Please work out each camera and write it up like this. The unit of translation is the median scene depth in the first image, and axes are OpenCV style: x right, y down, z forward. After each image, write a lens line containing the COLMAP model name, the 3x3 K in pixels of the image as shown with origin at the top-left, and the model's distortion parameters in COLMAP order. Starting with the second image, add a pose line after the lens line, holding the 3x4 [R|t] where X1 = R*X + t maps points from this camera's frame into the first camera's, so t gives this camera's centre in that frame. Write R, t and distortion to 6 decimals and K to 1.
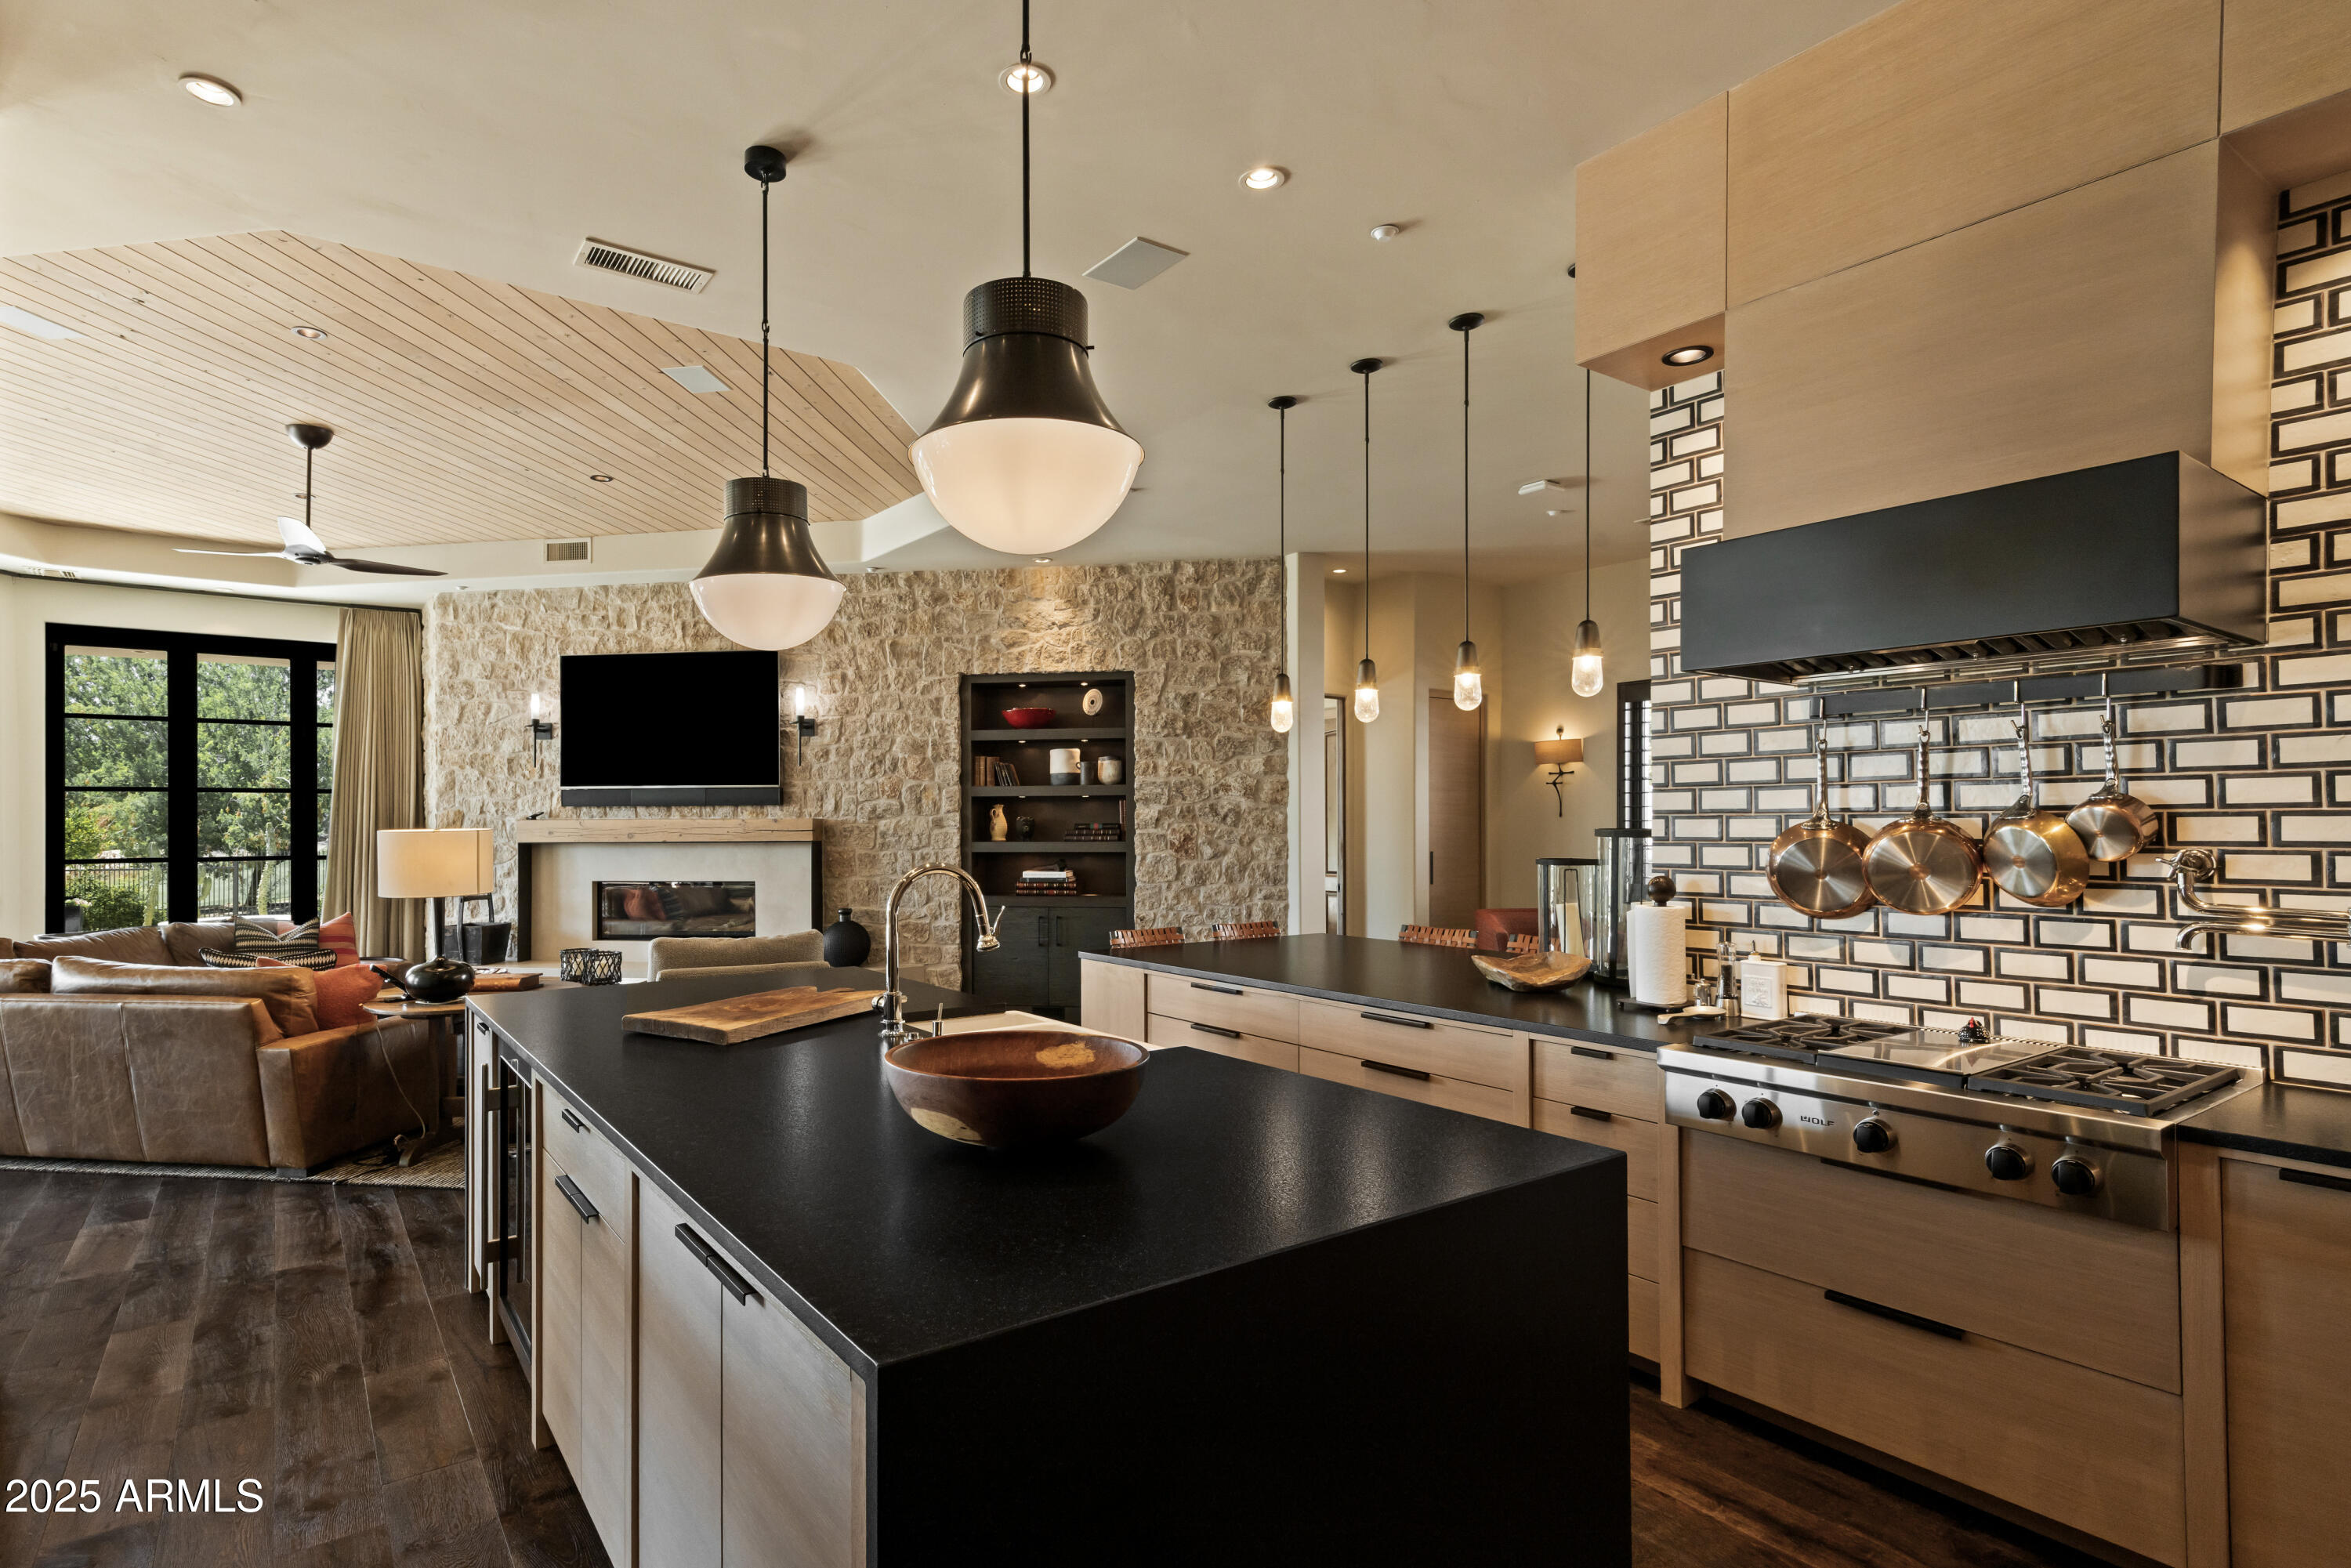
lens RADIAL K [[1150.6, 0, 1157.1], [0, 1150.6, 827.6], [0, 0, 1]] dist [0.001709, 0.001629]
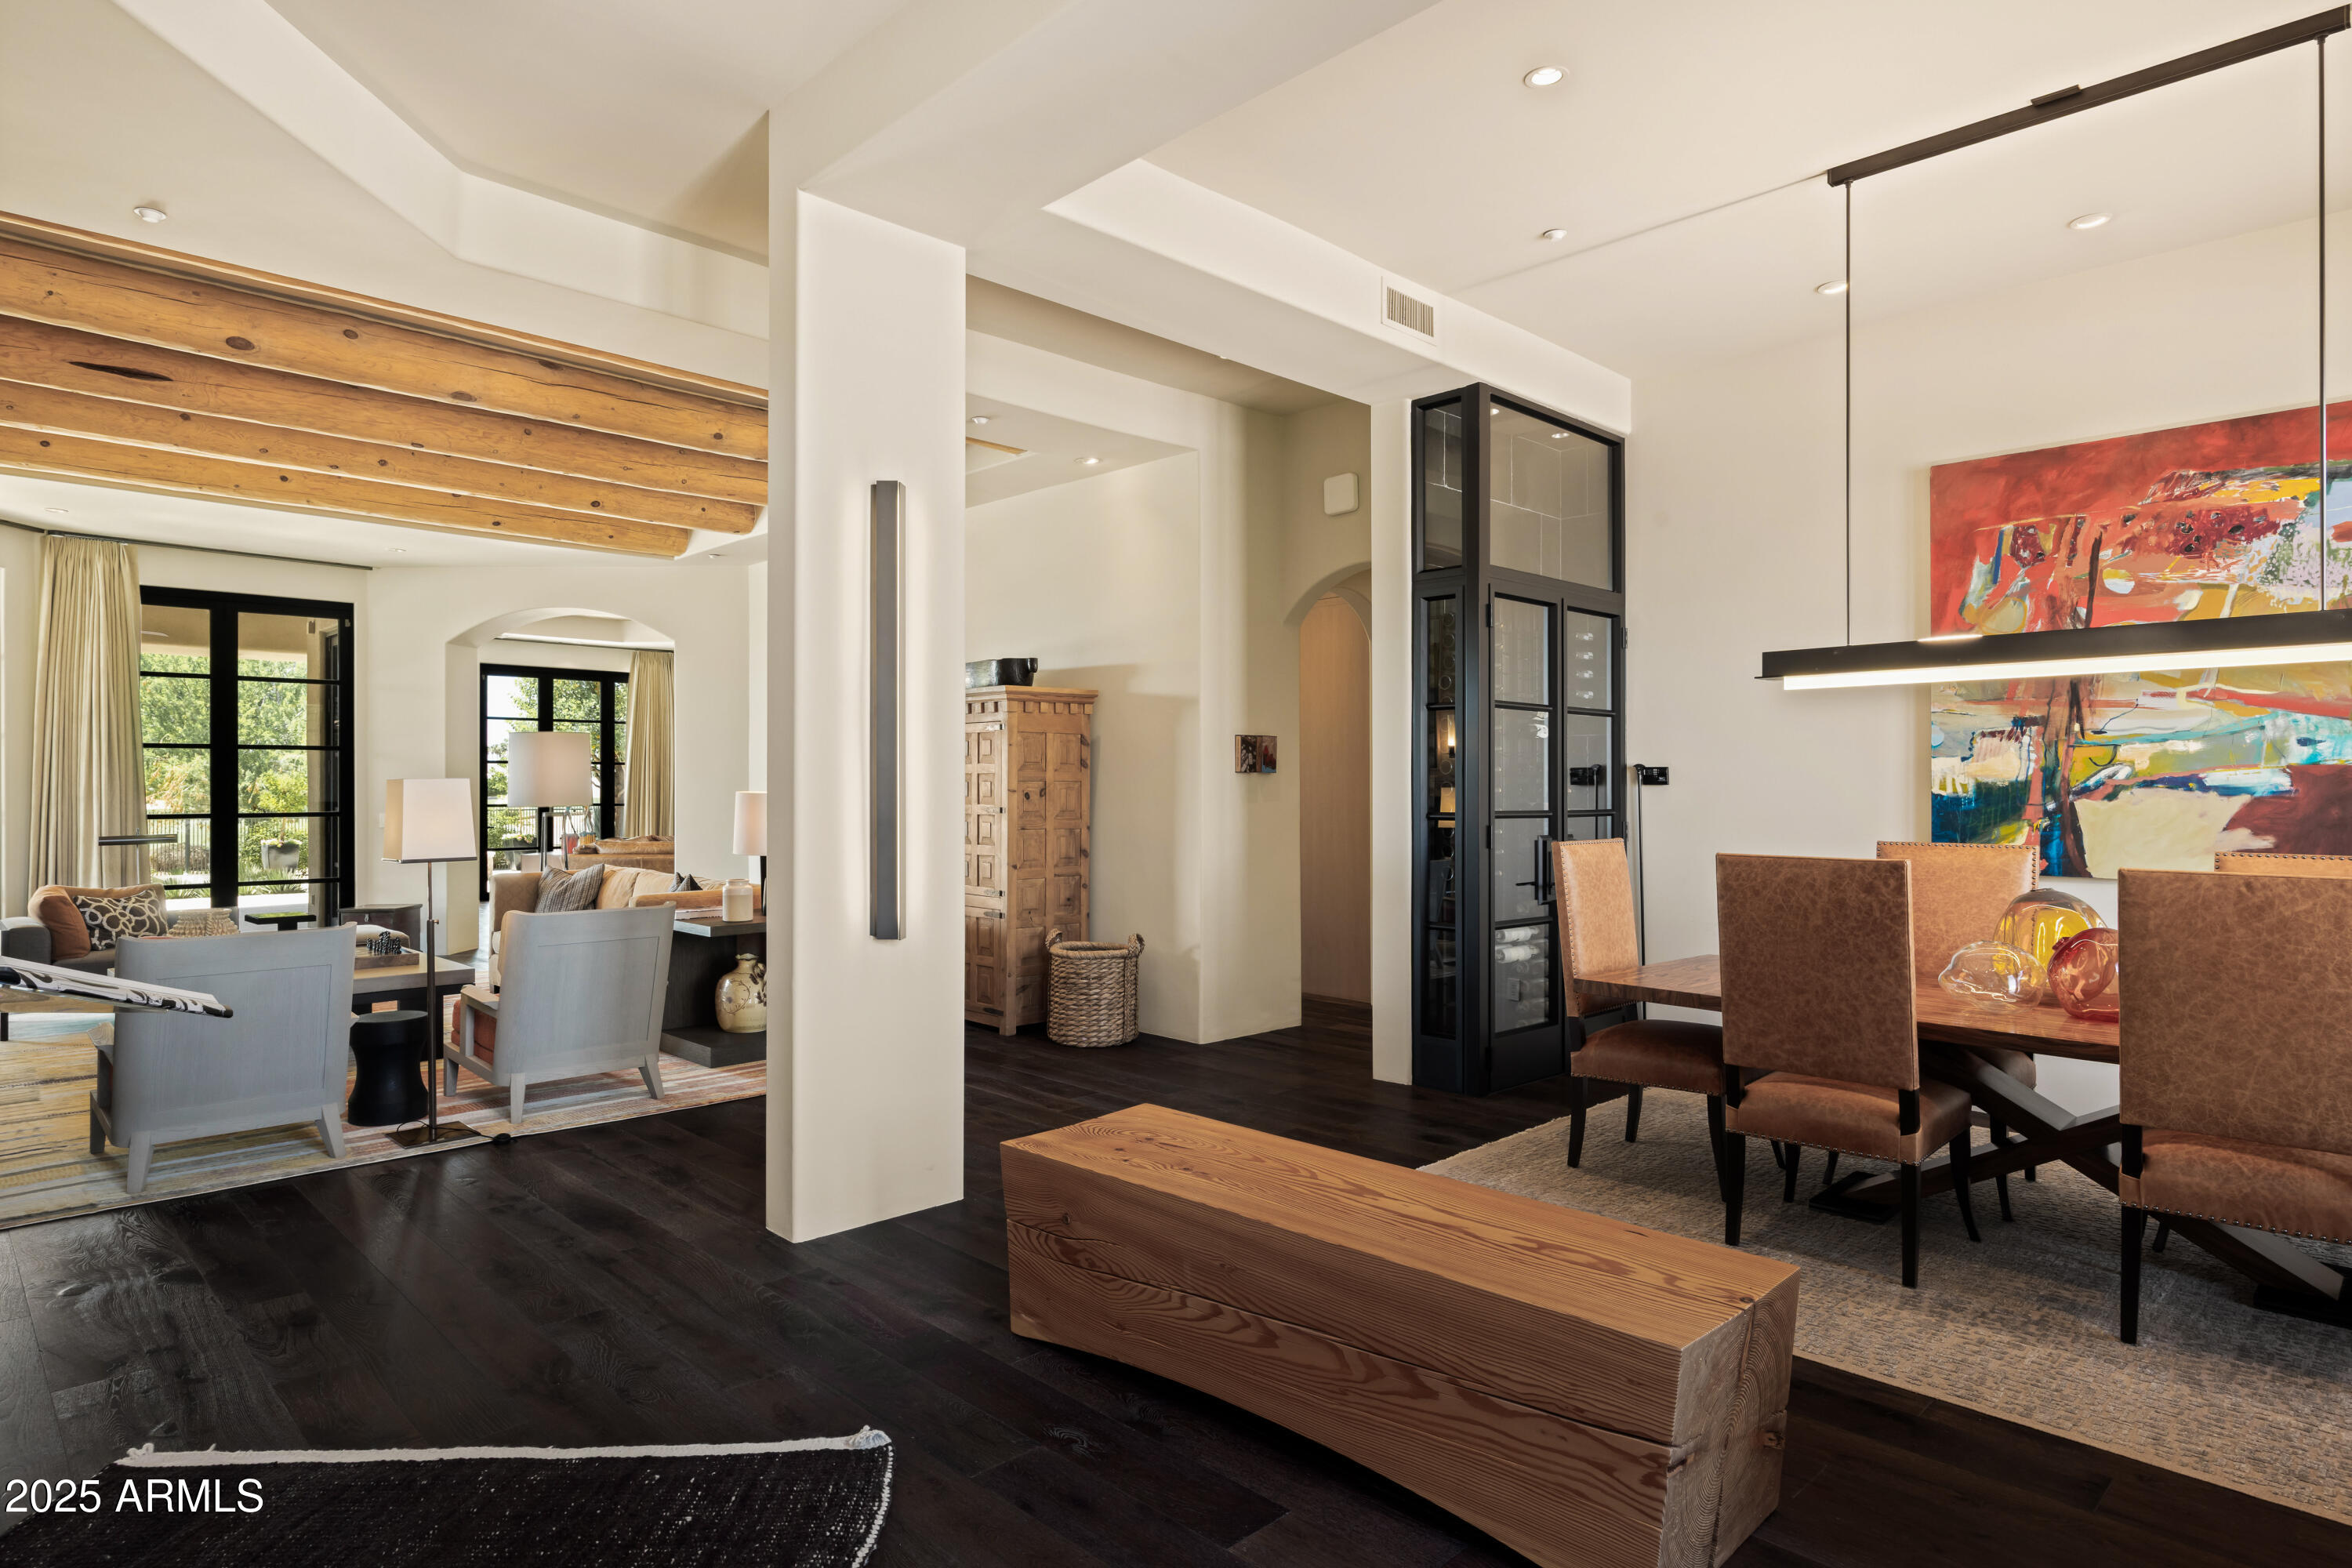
lens RADIAL K [[1281.7, 0, 1196.7], [0, 1281.7, 784.5], [0, 0, 1]] dist [0.002597, -0.004346]
pose [[0.985365, 0.004016, 0.170409, -0.407846], [-0.003907, 0.999992, -0.000980, 0.006179], [-0.170412, 0.000300, 0.985373, -1.912423]]
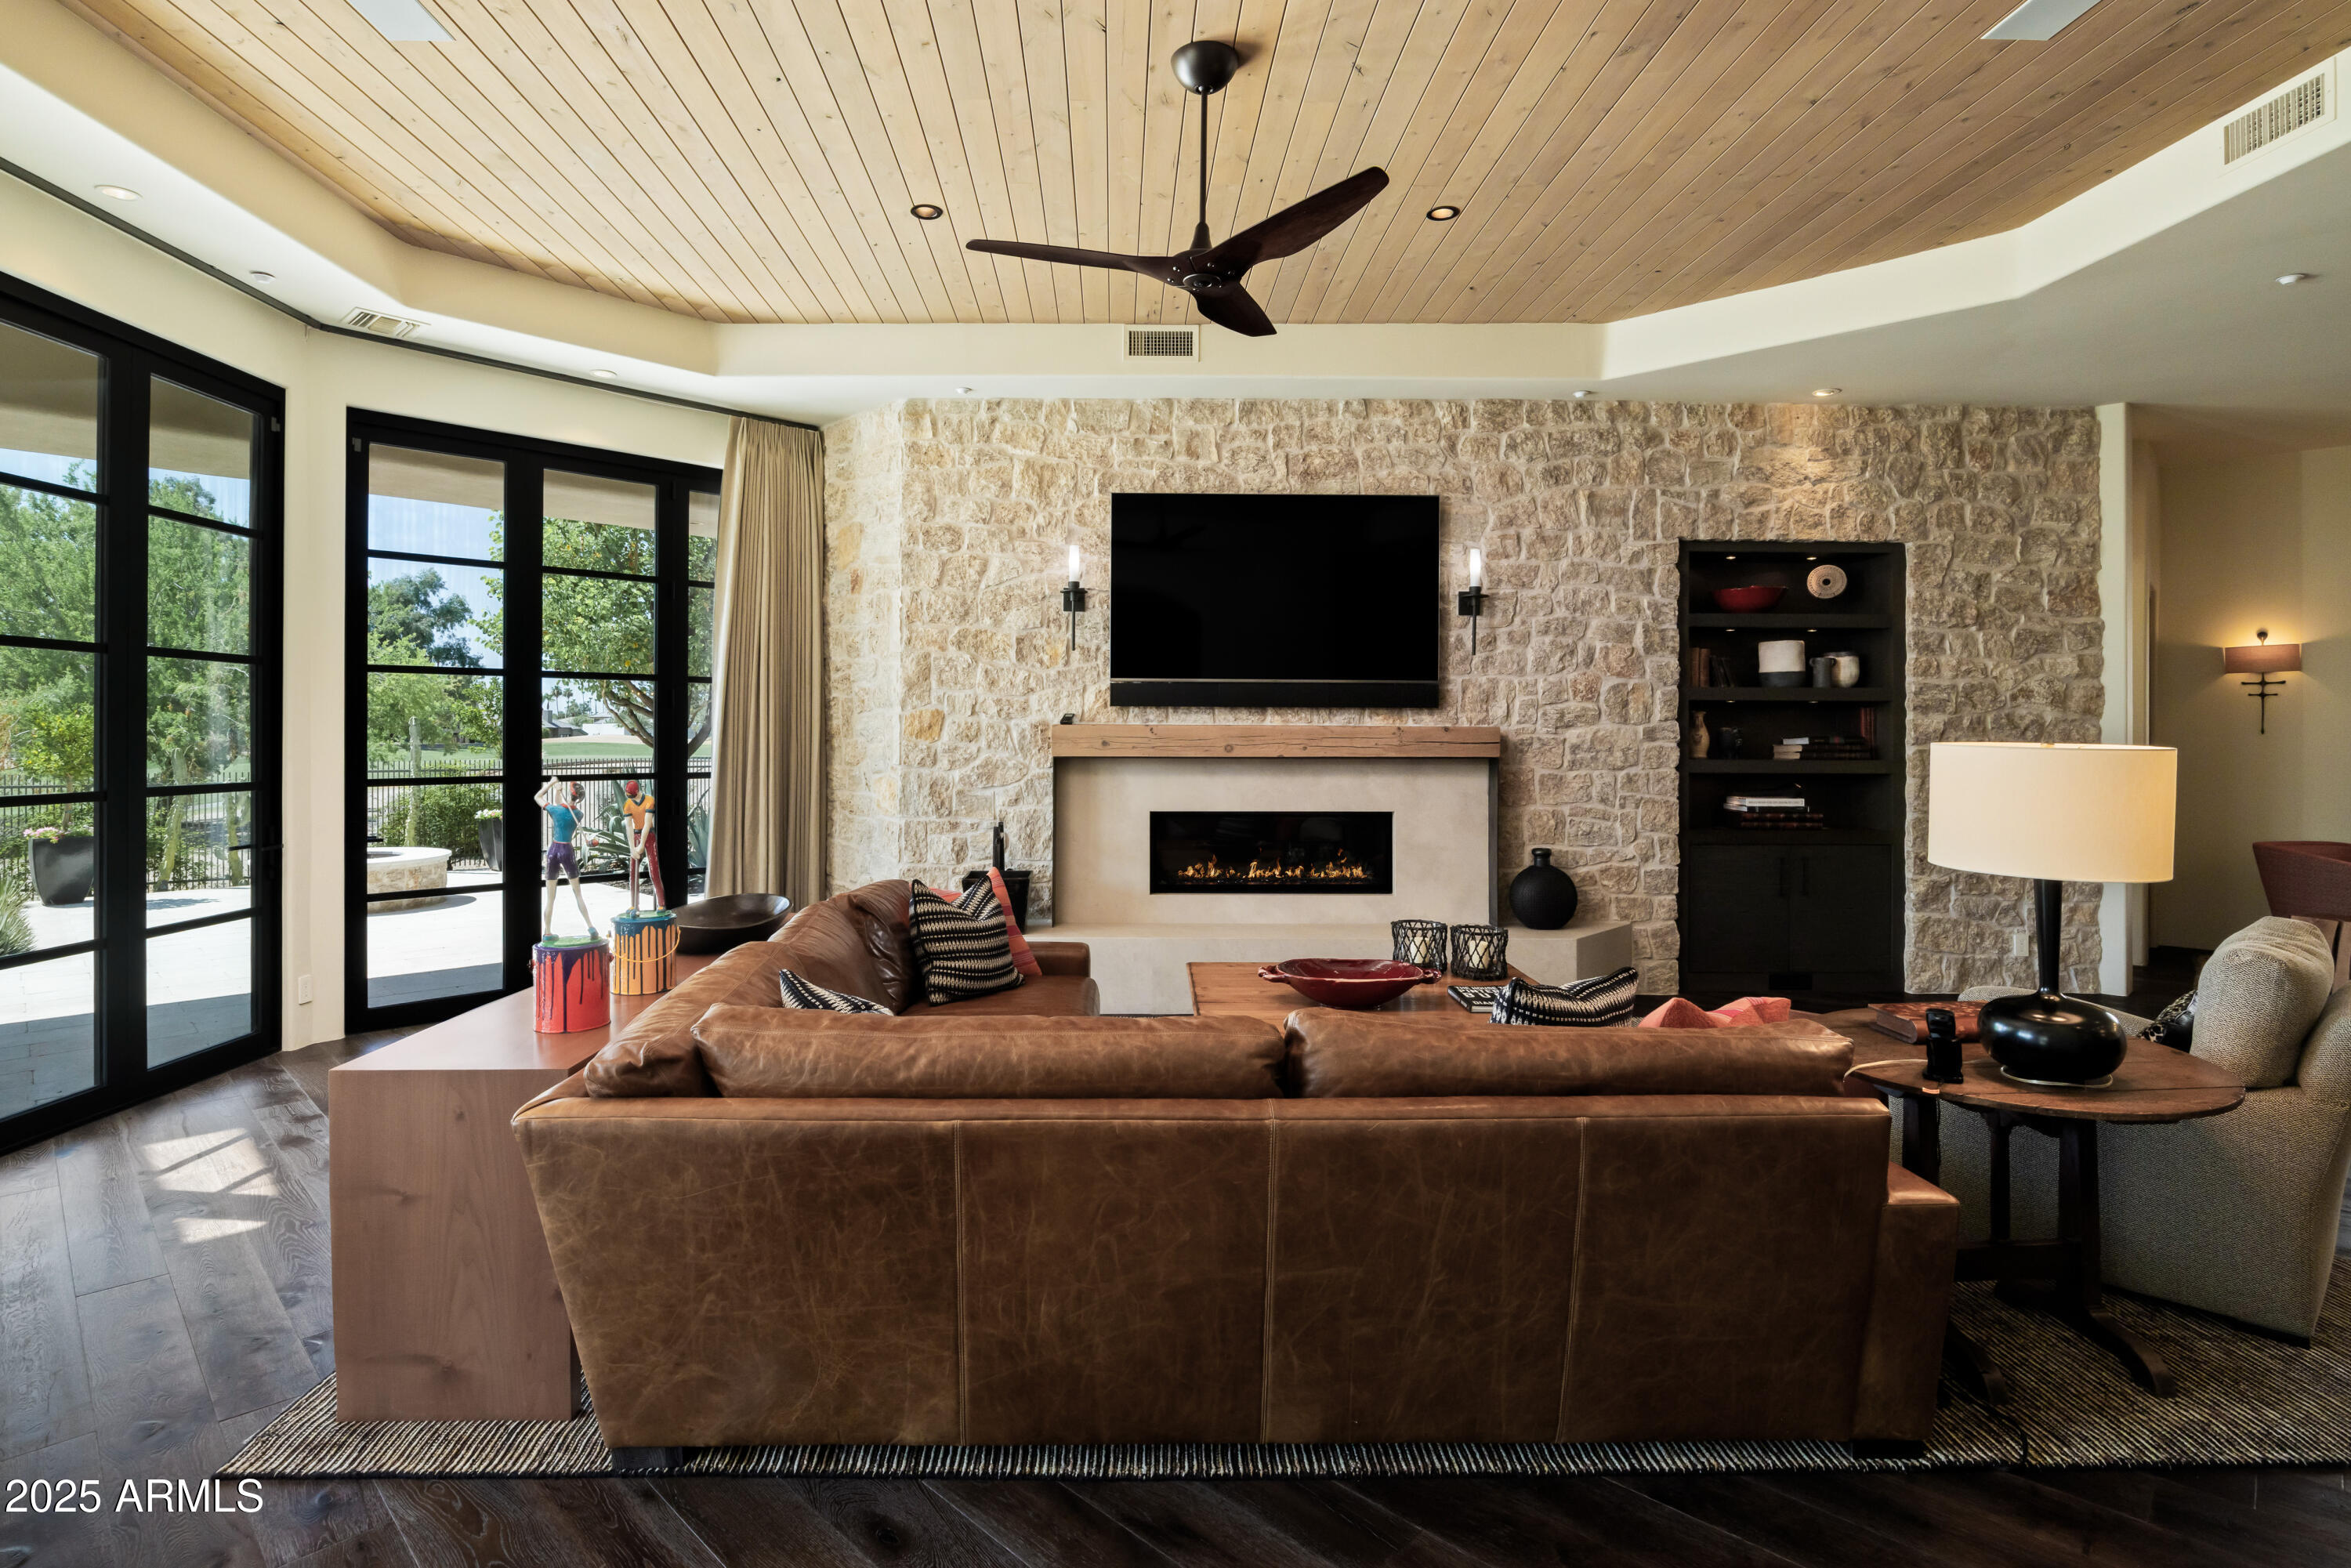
lens RADIAL K [[1106.5, 0, 1126.4], [0, 1106.5, 748.5], [0, 0, 1]] dist [-0.016777, 0.002991]
pose [[0.986281, 0.007130, 0.164921, -1.122111], [-0.008748, 0.999920, 0.009082, 0.003007], [-0.164843, -0.010400, 0.986265, 0.587746]]
